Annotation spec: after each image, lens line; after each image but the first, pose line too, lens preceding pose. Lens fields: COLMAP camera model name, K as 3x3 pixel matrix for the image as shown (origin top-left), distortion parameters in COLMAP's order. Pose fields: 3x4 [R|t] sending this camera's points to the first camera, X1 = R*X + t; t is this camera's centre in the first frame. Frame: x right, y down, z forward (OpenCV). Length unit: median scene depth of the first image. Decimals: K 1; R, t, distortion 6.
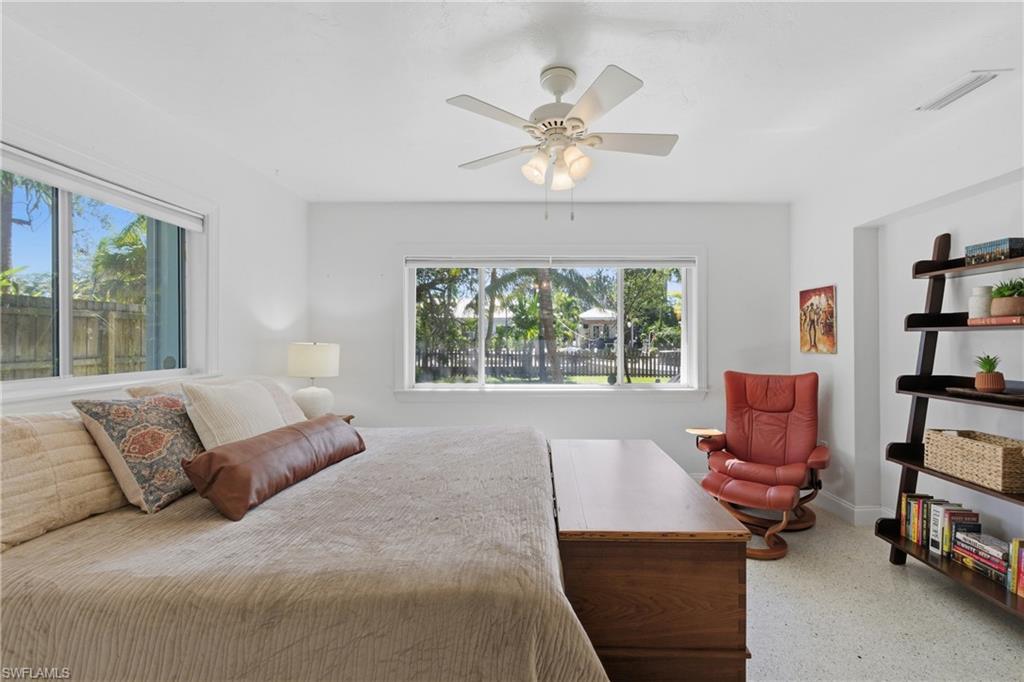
lens RADIAL K [[434.6, 0, 513.5], [0, 434.6, 341.0], [0, 0, 1]] dist [0.007472, -0.001867]
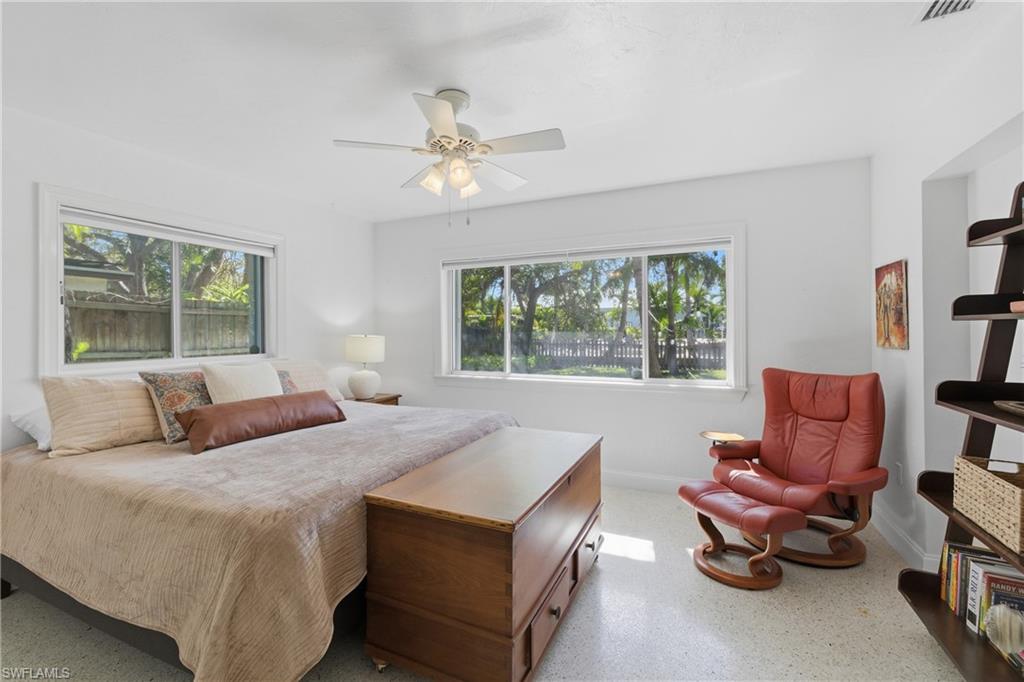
lens RADIAL K [[434.6, 0, 536.3], [0, 434.6, 332.5], [0, 0, 1]] dist [0.007472, -0.001867]
pose [[0.912326, -0.002231, -0.409458, 0.570058], [0.004427, 0.999980, 0.004414, -0.008381], [0.409440, -0.005840, 0.912318, 0.052567]]
